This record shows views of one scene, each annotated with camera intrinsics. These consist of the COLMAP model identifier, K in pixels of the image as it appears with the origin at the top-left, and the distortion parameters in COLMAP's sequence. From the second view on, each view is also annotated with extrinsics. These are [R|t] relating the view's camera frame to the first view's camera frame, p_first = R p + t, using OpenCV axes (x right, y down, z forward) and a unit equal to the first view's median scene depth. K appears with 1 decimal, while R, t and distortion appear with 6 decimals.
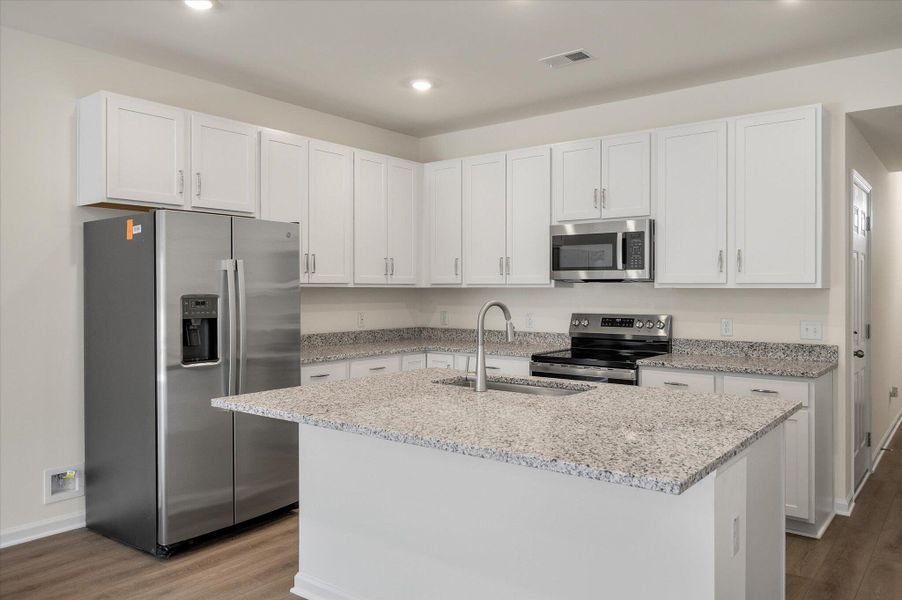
lens RADIAL K [[669.6, 0, 454.2], [0, 669.6, 293.4], [0, 0, 1]] dist [-0.005866, 0.013485]
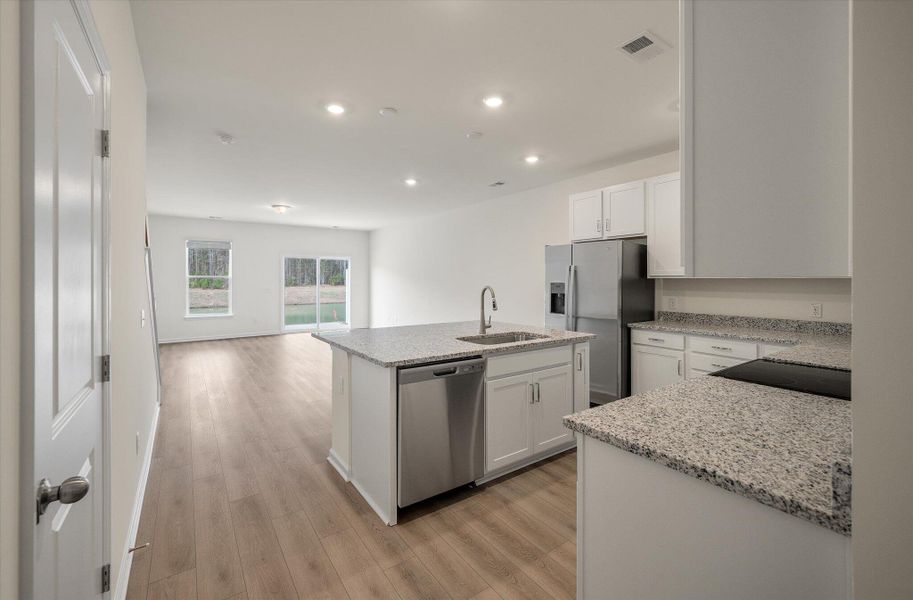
lens RADIAL K [[382.6, 0, 436.4], [0, 382.6, 283.3], [0, 0, 1]] dist [0.001477, -0.000008]
pose [[-0.319250, 0.006501, -0.947648, 0.768979], [-0.005773, 0.999945, 0.008804, -0.003793], [0.947653, 0.008281, -0.319195, 0.849139]]
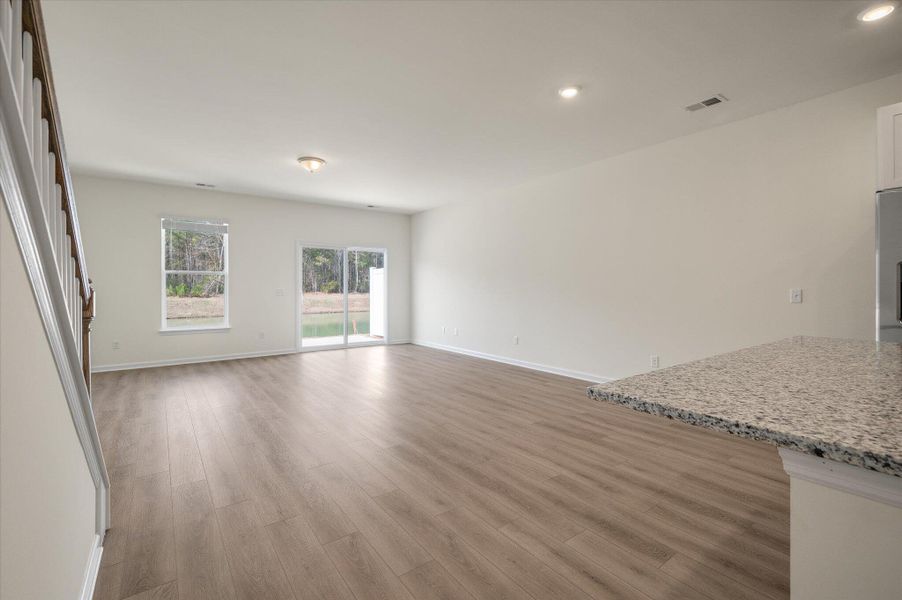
lens RADIAL K [[401.2, 0, 448.2], [0, 401.2, 291.4], [0, 0, 1]] dist [0.003609, 0.000456]
pose [[-0.277485, 0.007151, -0.960703, 0.381021], [-0.003503, 0.999958, 0.008455, 0.042301], [0.960724, 0.005711, -0.277448, 0.347159]]
